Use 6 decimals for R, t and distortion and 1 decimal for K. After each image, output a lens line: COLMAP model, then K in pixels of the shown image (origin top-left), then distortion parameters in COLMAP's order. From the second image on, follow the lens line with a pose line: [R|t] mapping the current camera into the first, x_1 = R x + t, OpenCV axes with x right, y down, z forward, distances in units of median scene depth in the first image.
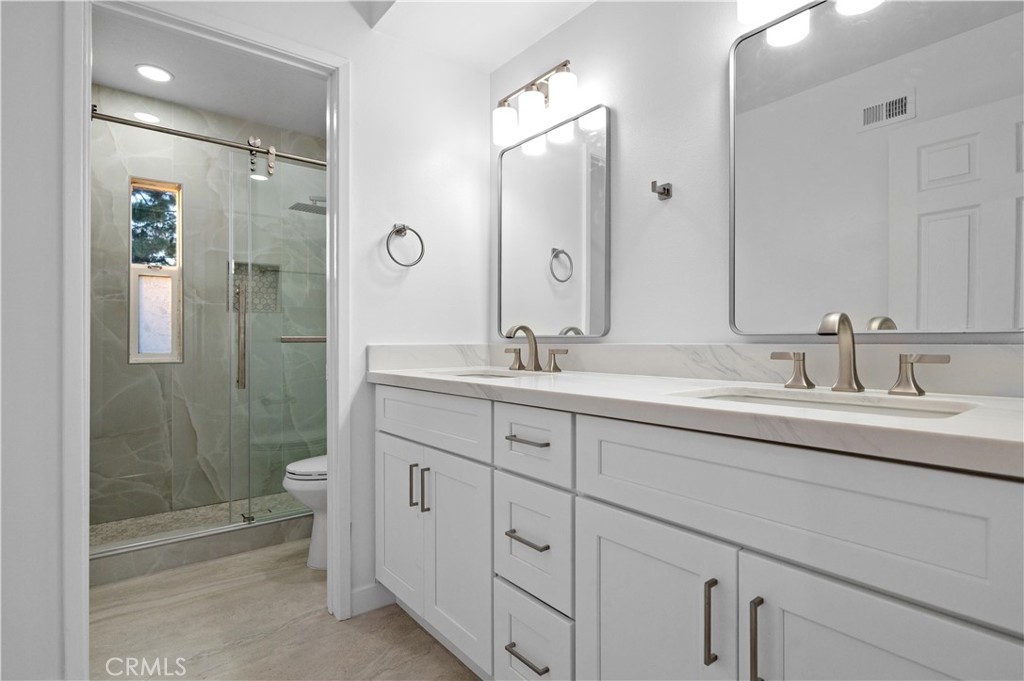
lens RADIAL K [[531.7, 0, 512.7], [0, 531.7, 342.8], [0, 0, 1]] dist [0.000395, -0.002813]
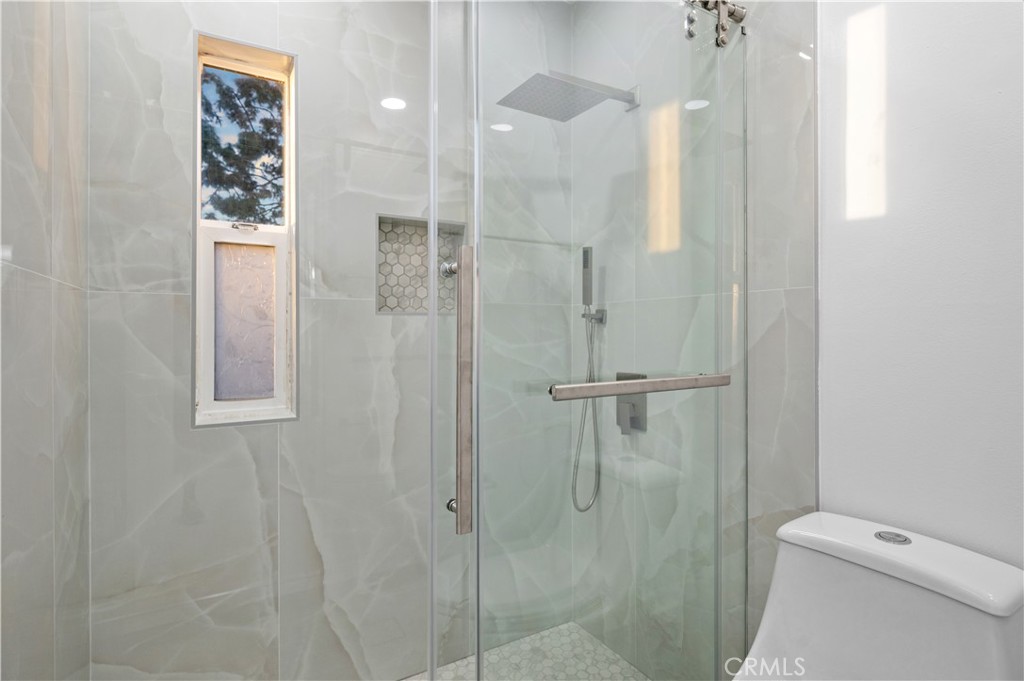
lens RADIAL K [[531.7, 0, 511.5], [0, 531.7, 335.3], [0, 0, 1]] dist [0.000395, -0.002813]
pose [[0.991448, 0.000535, -0.130503, -0.358613], [-0.000289, 0.999998, 0.001903, -0.041198], [0.130504, -0.001849, 0.991446, 0.535464]]
